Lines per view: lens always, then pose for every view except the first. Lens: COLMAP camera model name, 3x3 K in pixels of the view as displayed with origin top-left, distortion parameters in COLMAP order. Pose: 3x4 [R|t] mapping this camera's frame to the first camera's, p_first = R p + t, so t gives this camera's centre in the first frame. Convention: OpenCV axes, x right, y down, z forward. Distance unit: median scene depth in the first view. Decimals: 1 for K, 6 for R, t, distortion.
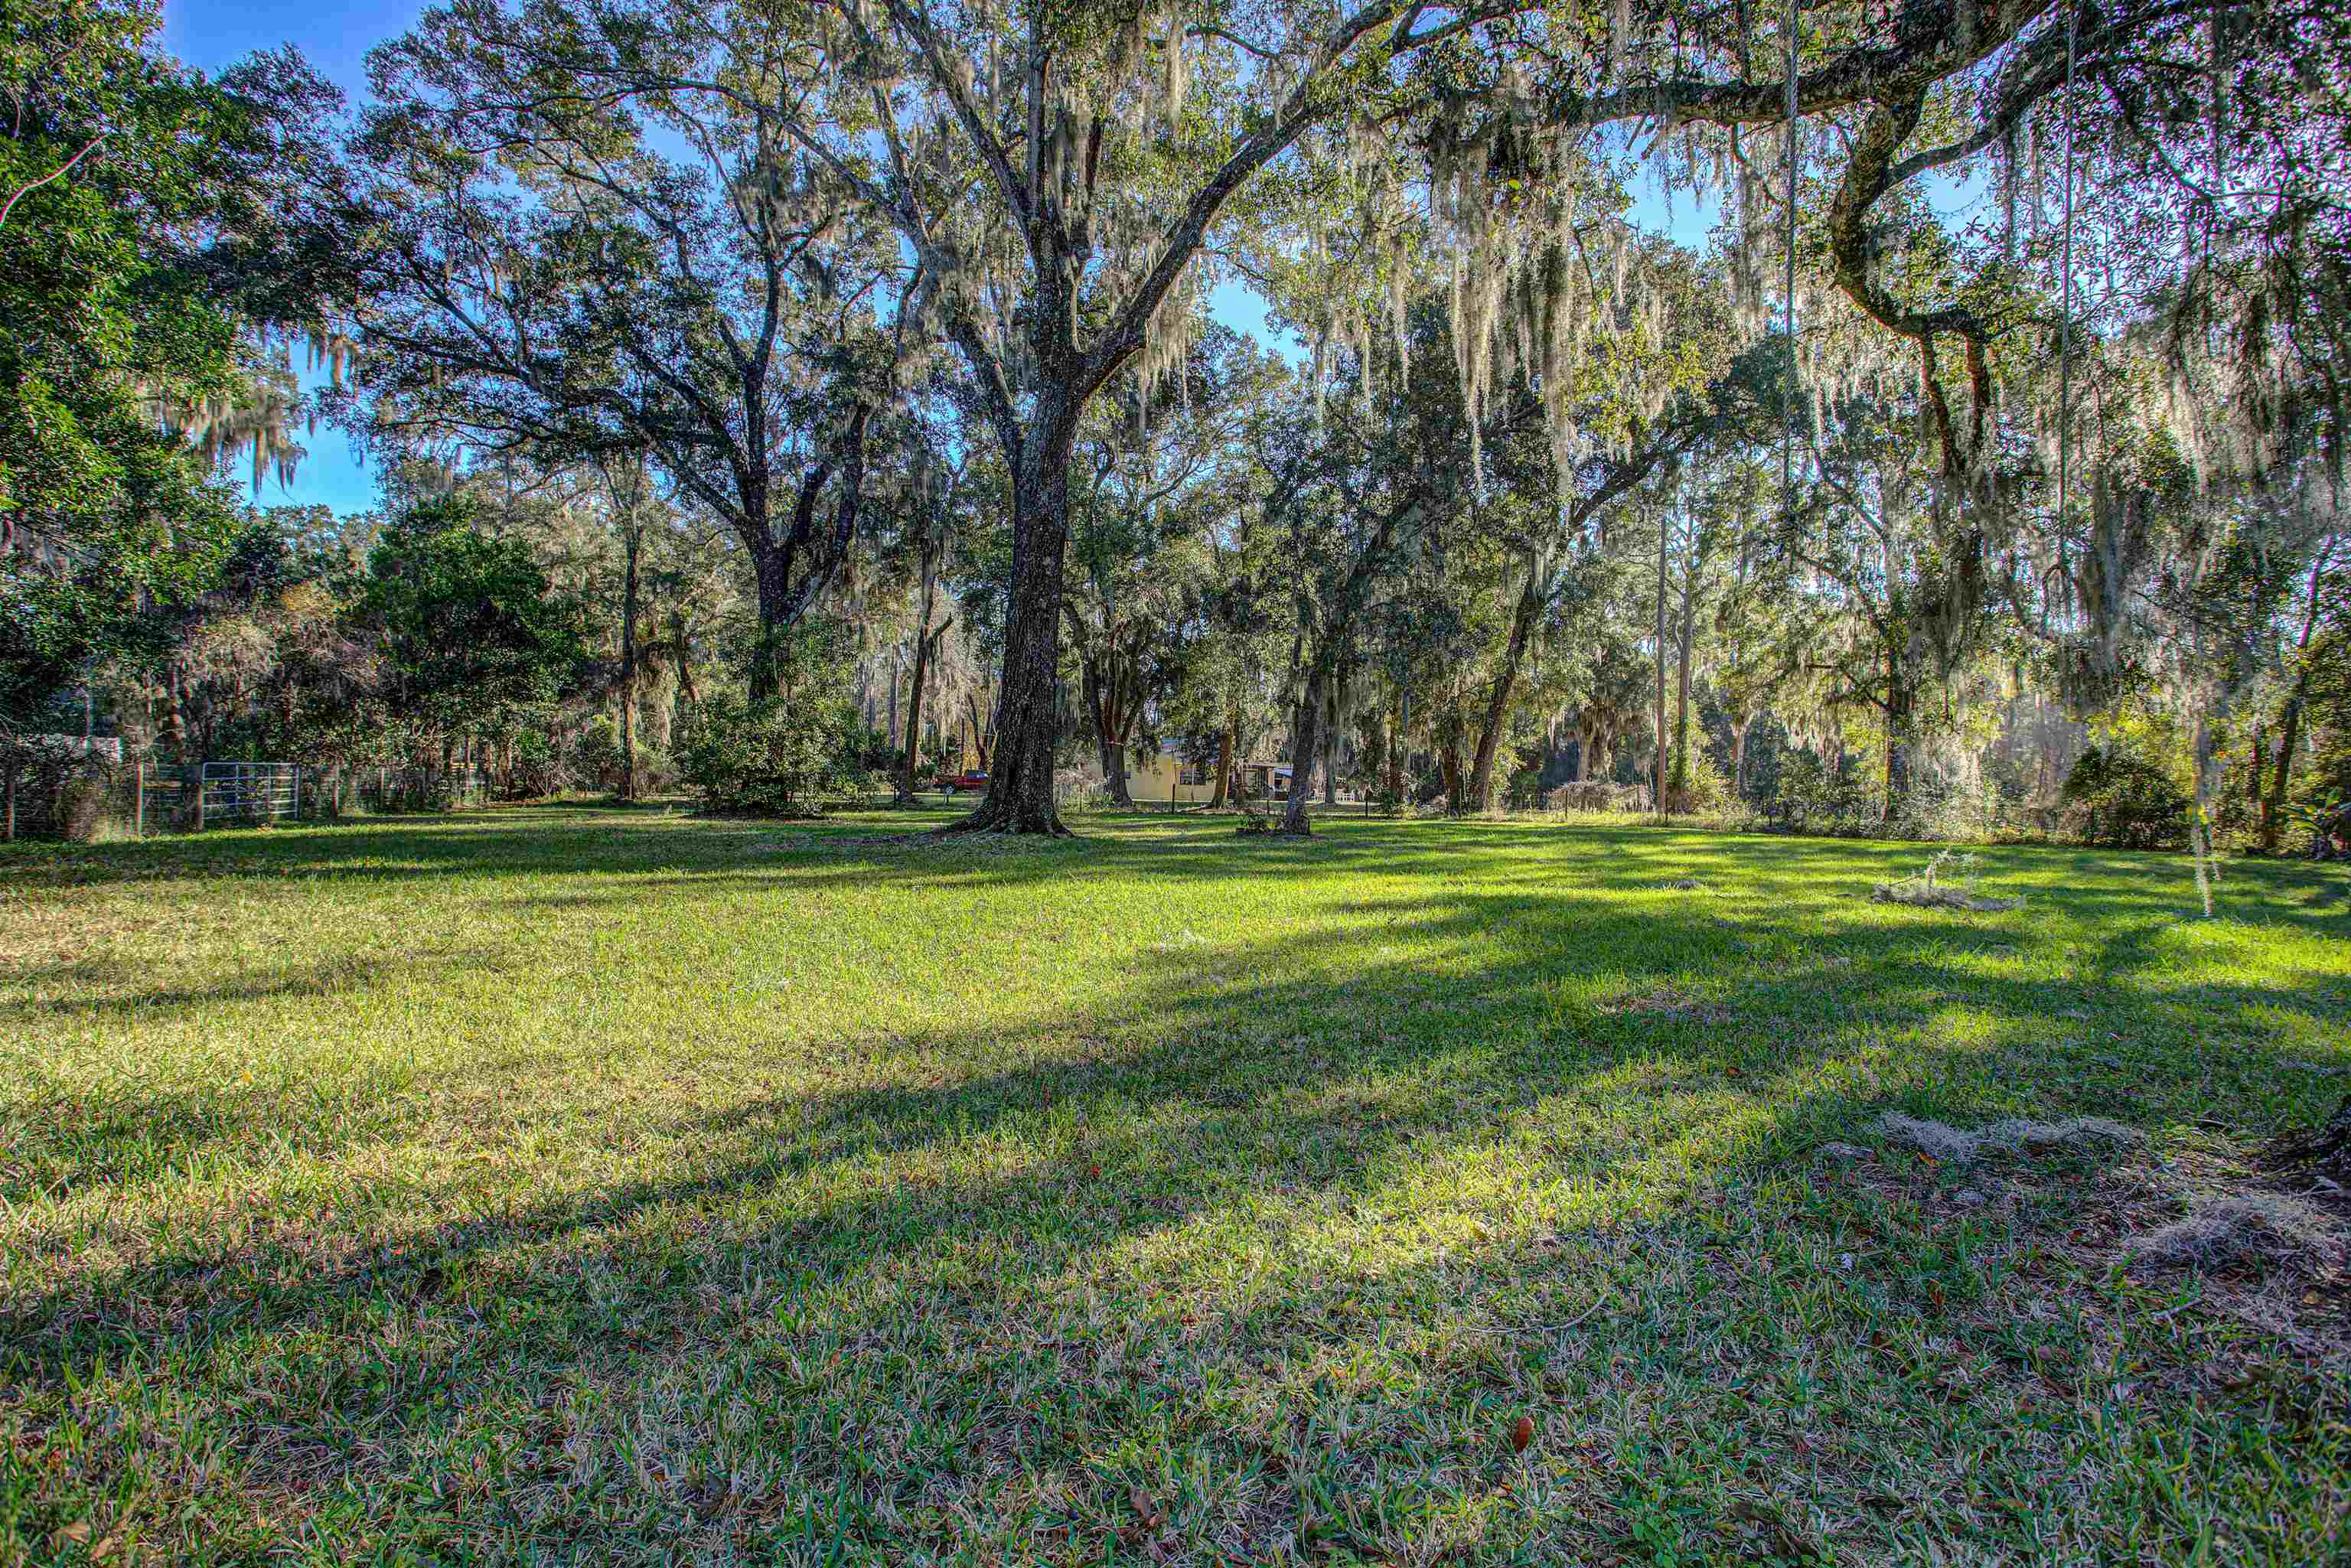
lens RADIAL K [[1175.7, 0, 1171.7], [0, 1175.7, 784.3], [0, 0, 1]] dist [-0.021079, 0.008625]
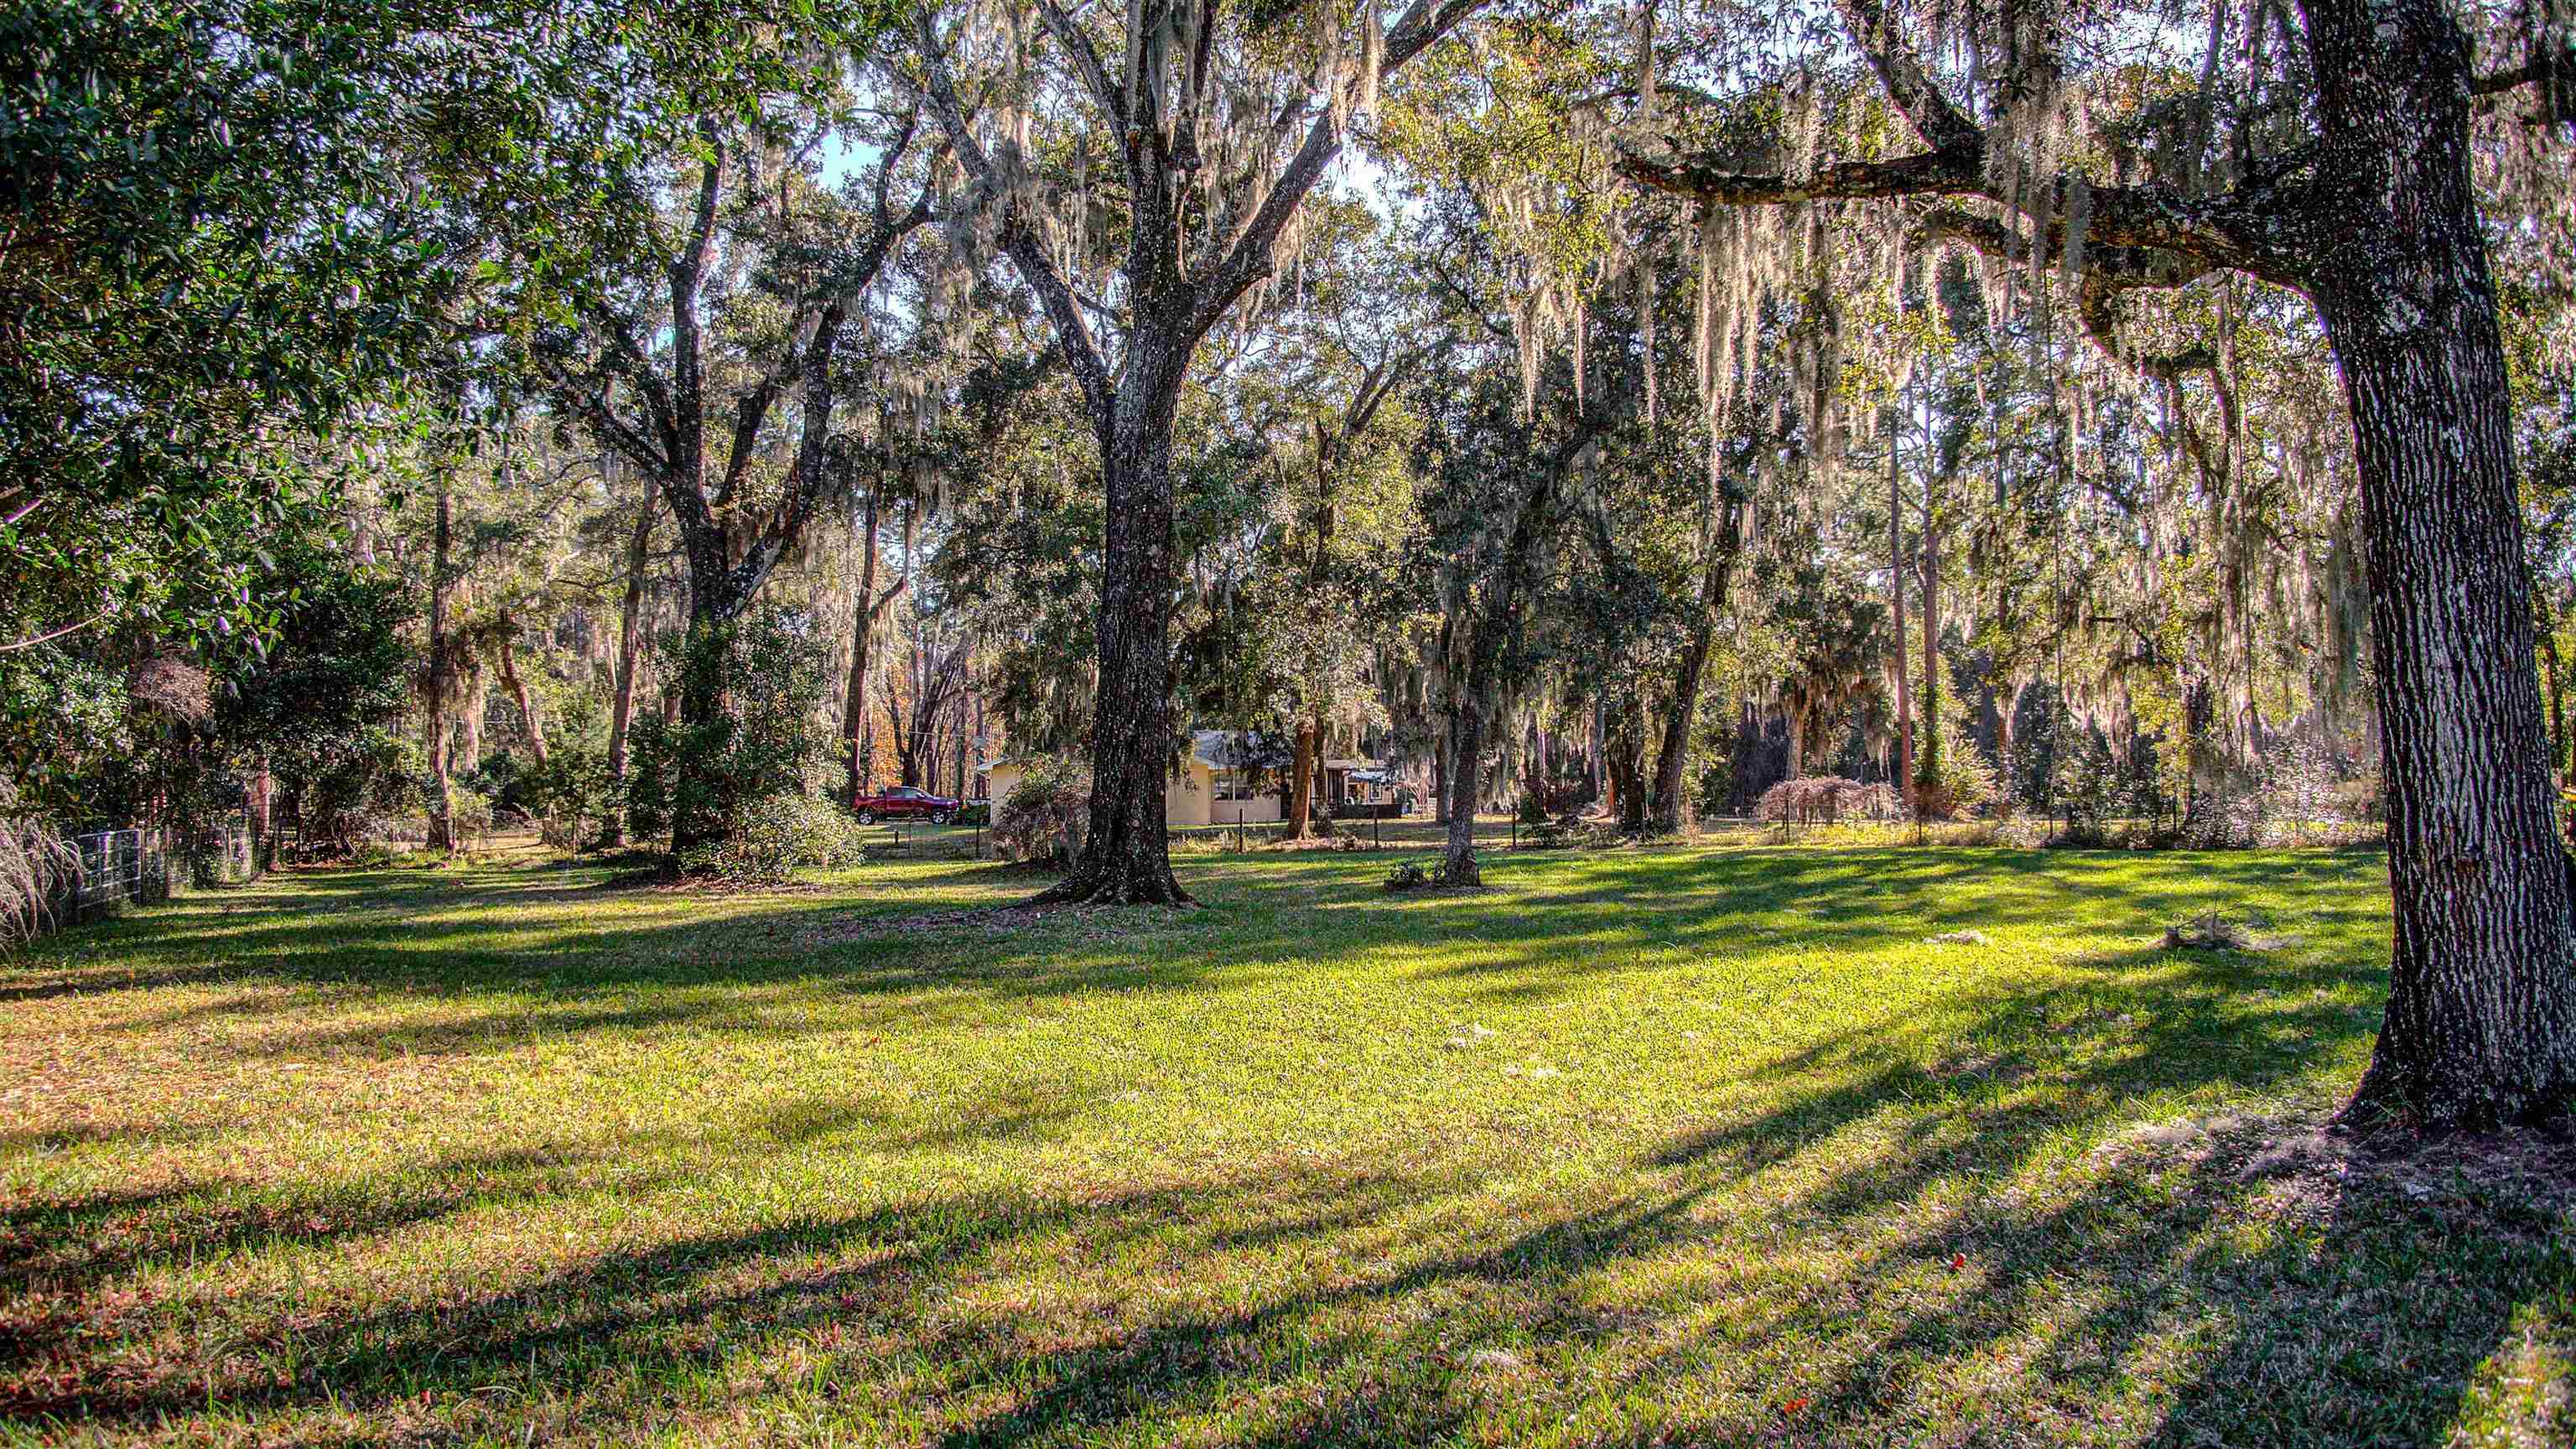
lens RADIAL K [[1924.8, 0, 1286.4], [0, 1924.8, 686.5], [0, 0, 1]] dist [-0.090764, -0.219673]
pose [[0.995537, -0.029790, 0.089542, -0.070863], [0.033951, 0.998396, -0.045309, -0.020696], [-0.088049, 0.048146, 0.994952, -0.140131]]
